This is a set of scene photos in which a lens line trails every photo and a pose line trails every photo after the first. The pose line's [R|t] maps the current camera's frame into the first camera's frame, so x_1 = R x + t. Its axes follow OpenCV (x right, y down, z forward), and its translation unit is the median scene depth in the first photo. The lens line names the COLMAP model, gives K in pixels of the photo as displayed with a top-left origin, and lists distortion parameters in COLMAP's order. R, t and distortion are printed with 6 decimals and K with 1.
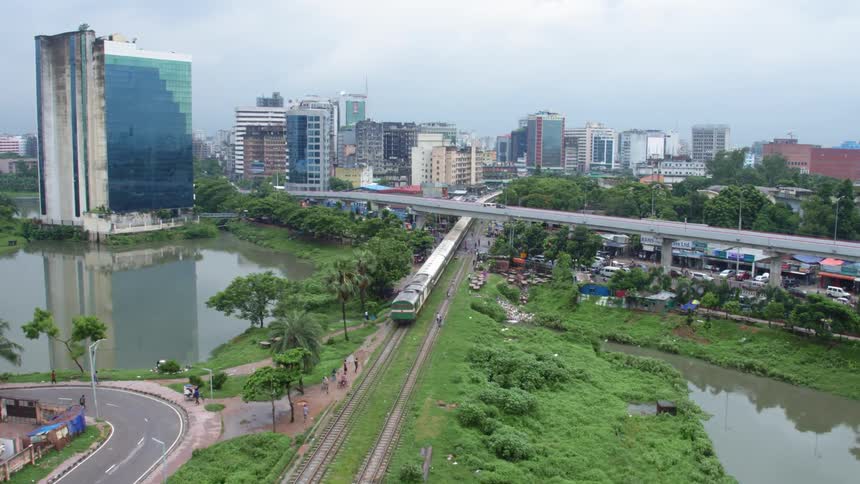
lens RADIAL K [[758.4, 0, 430.5], [0, 758.4, 241.2], [0, 0, 1]] dist [-0.122548, 0.021326]
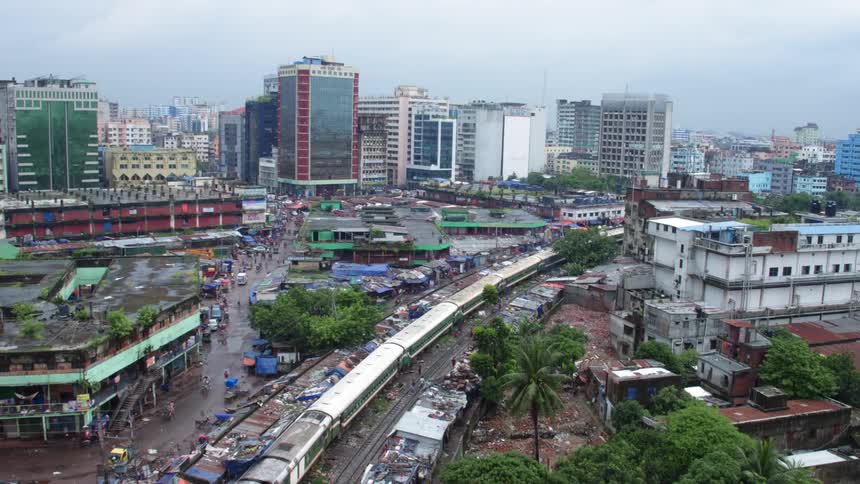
lens RADIAL K [[758.4, 0, 428.5], [0, 758.4, 240.0], [0, 0, 1]] dist [-0.122548, 0.021326]
pose [[0.956308, -0.029762, 0.290844, 0.078779], [0.020392, 0.999172, 0.035197, -0.074111], [-0.291651, -0.027728, 0.956123, 0.523897]]
